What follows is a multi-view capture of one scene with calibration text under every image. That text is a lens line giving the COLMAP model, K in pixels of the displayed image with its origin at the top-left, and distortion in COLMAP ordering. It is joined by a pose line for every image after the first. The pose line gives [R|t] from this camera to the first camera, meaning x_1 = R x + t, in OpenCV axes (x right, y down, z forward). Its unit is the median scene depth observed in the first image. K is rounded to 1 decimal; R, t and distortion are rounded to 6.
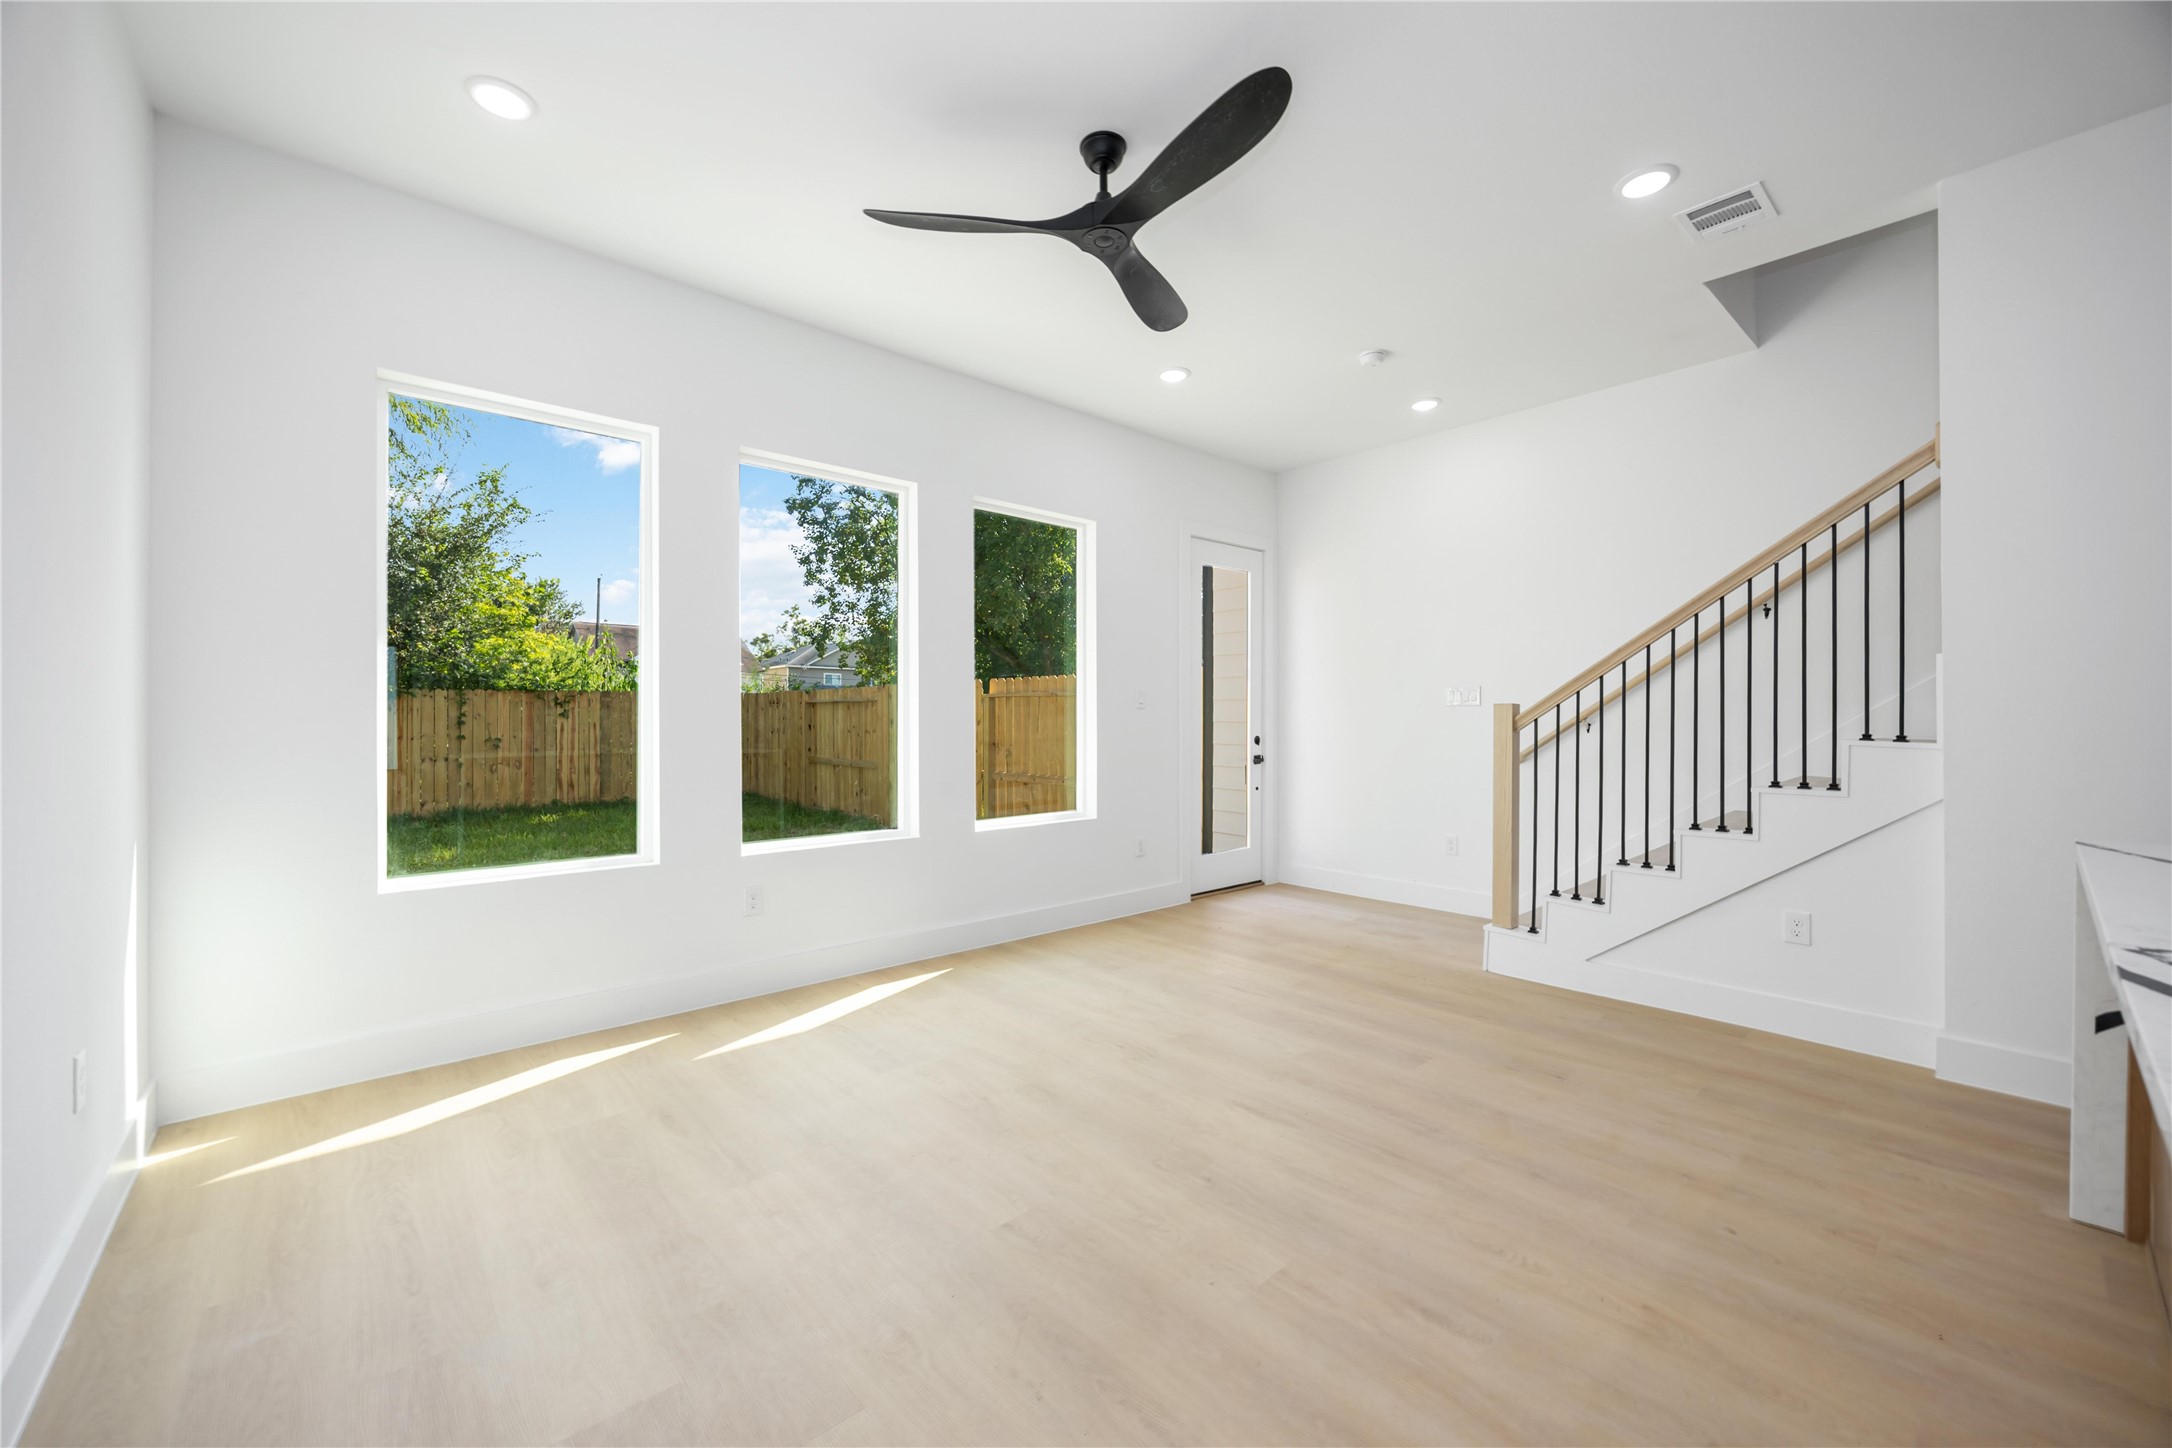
lens RADIAL K [[845.1, 0, 1085.5], [0, 845.1, 720.3], [0, 0, 1]] dist [0.000282, 0.000109]
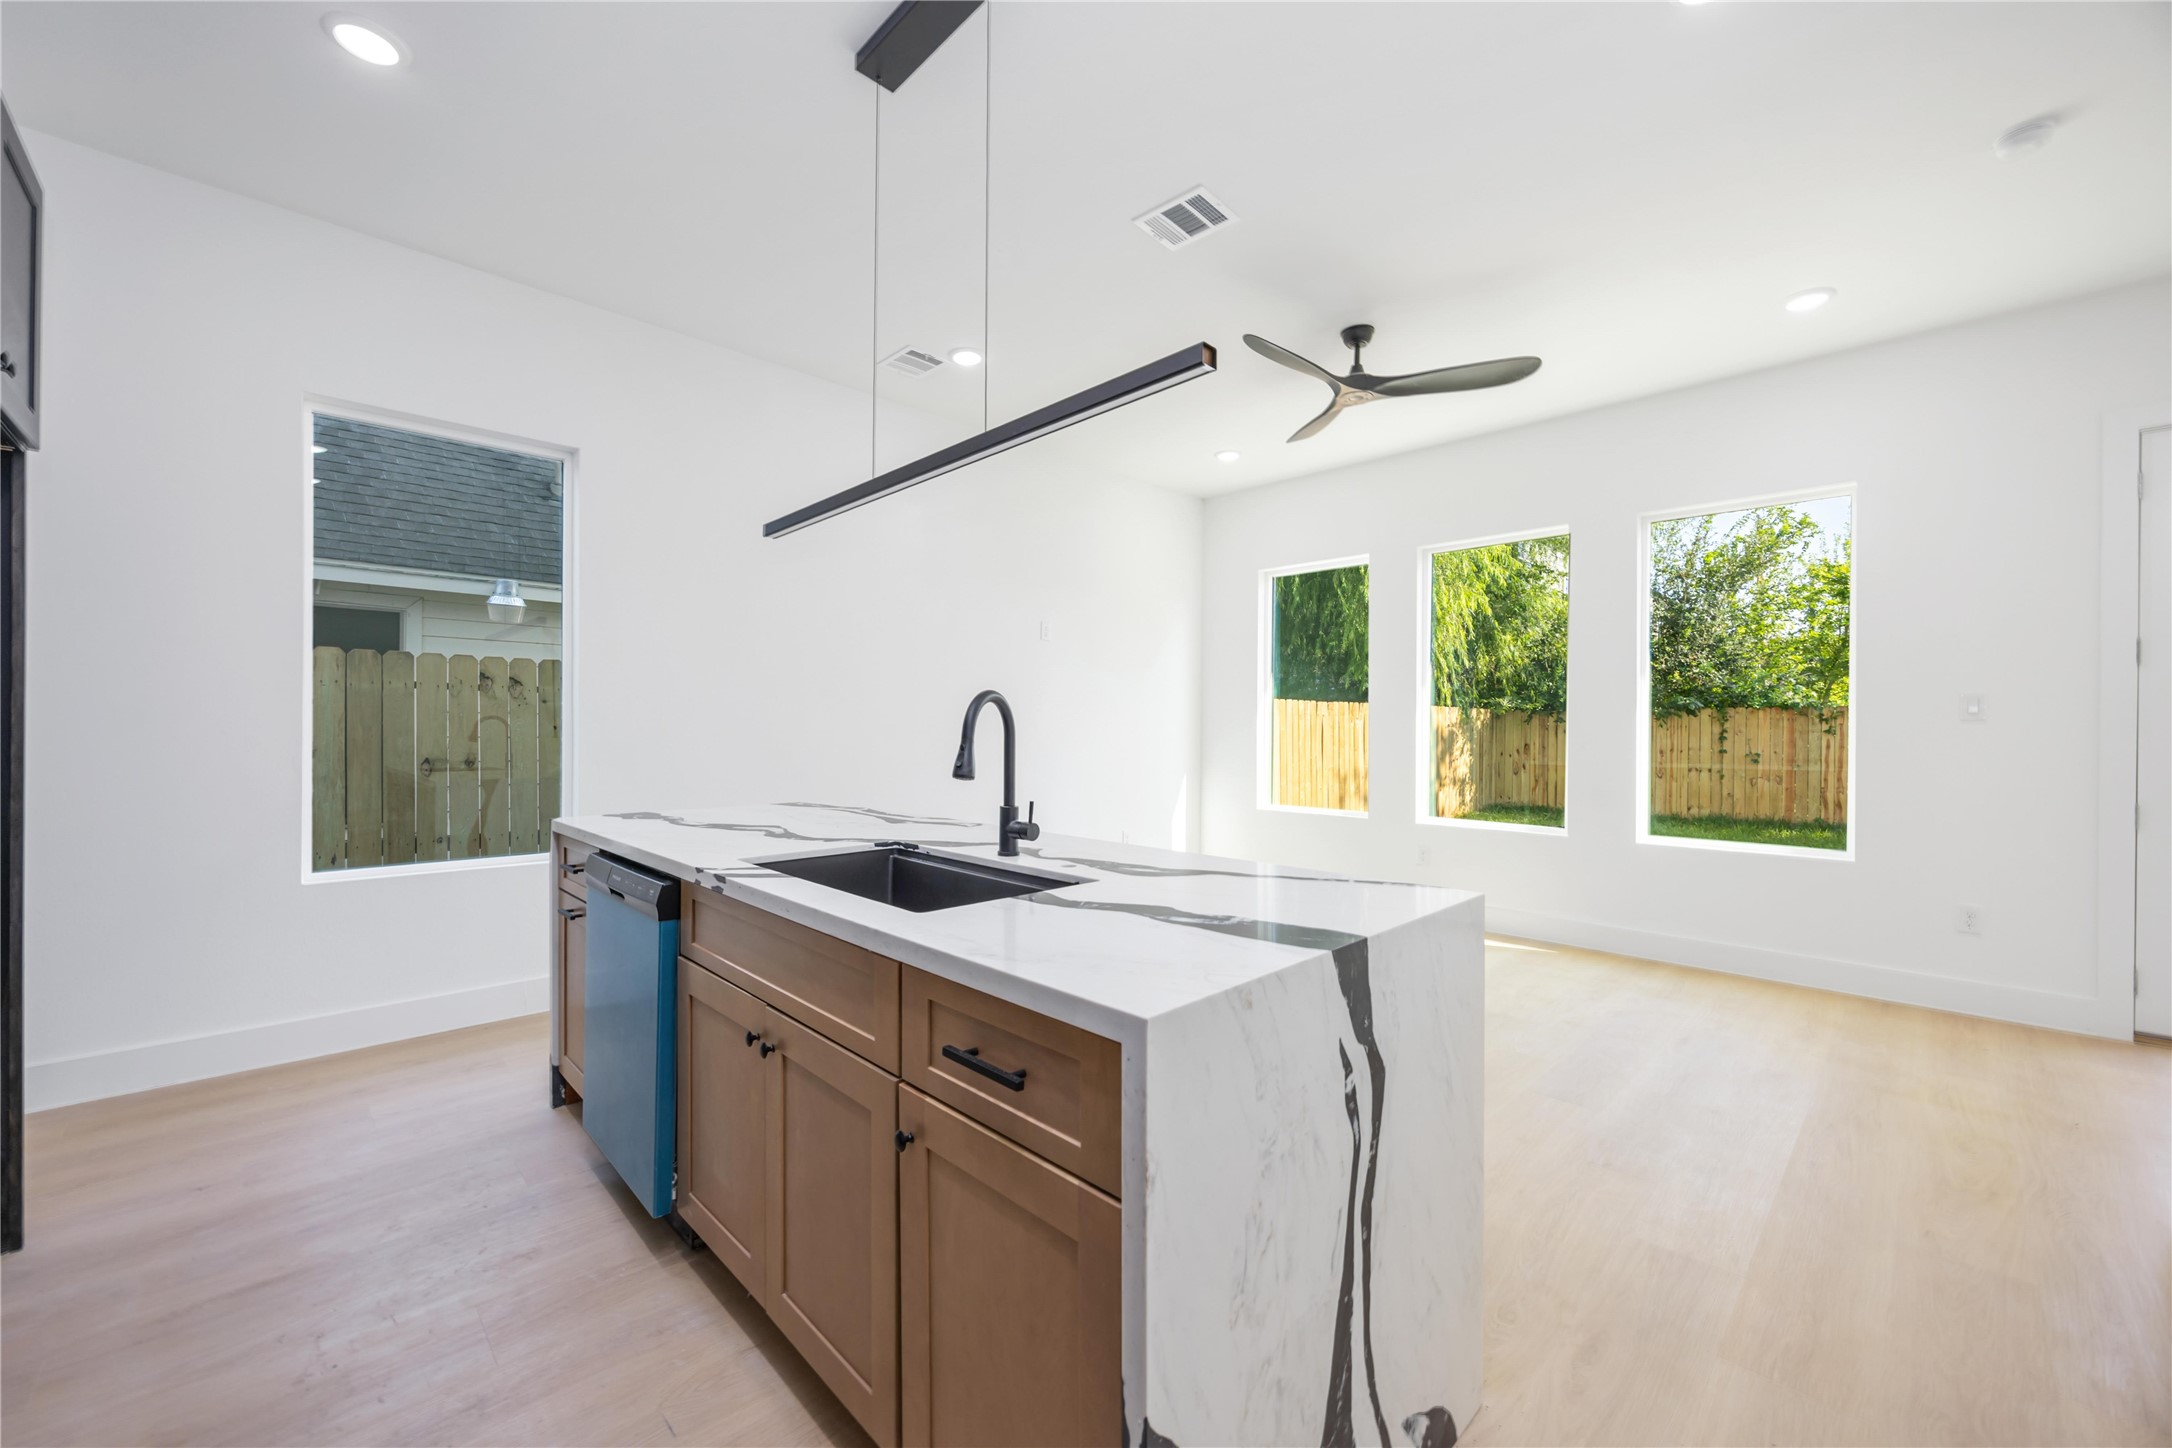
lens RADIAL K [[845.1, 0, 1093.8], [0, 845.1, 727.7], [0, 0, 1]] dist [0.000282, 0.000109]
pose [[0.073646, -0.002614, -0.997281, 0.299807], [-0.009576, 0.999949, -0.003328, 0.000703], [0.997238, 0.009795, 0.073618, 0.093835]]
